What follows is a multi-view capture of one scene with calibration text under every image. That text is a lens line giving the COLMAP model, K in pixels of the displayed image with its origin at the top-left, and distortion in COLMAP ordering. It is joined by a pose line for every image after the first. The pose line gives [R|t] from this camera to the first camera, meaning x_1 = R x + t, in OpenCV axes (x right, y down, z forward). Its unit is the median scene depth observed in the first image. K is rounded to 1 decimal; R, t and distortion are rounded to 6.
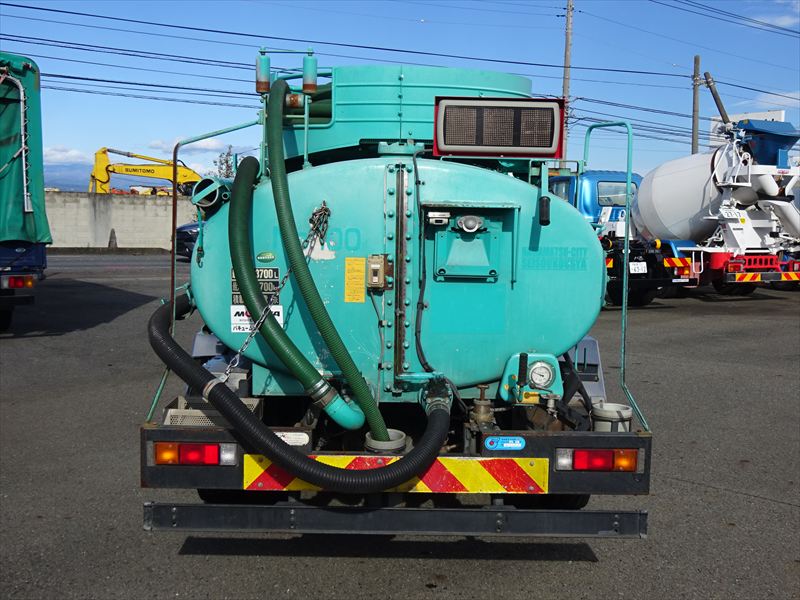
lens RADIAL K [[875.6, 0, 402.4], [0, 875.6, 302.3], [0, 0, 1]] dist [0.008490, 0.000000]
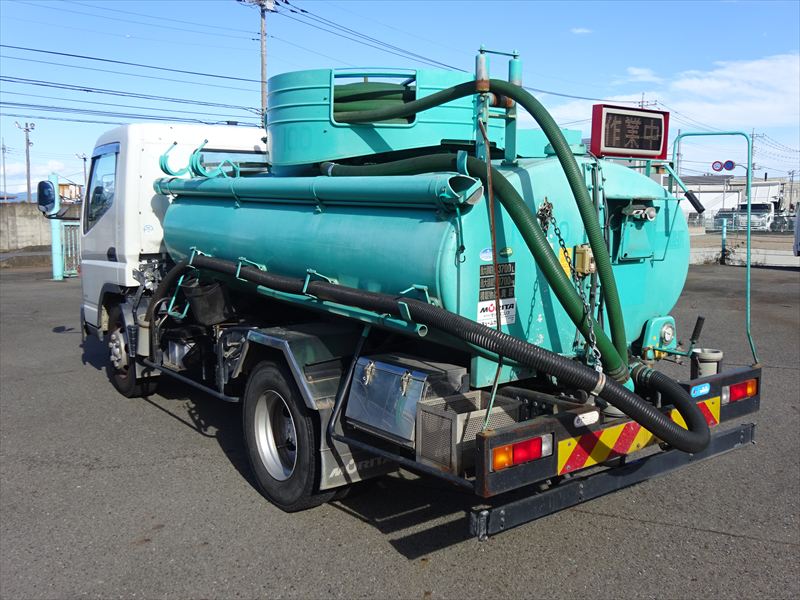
lens RADIAL K [[726.4, 0, 399.4], [0, 726.4, 299.7], [0, 0, 1]] dist [-0.001991, -0.000768]
pose [[0.826916, -0.094805, 0.554276, -0.732252], [0.081215, 0.995486, 0.049108, -0.047612], [-0.556429, 0.004407, 0.830883, 0.355389]]
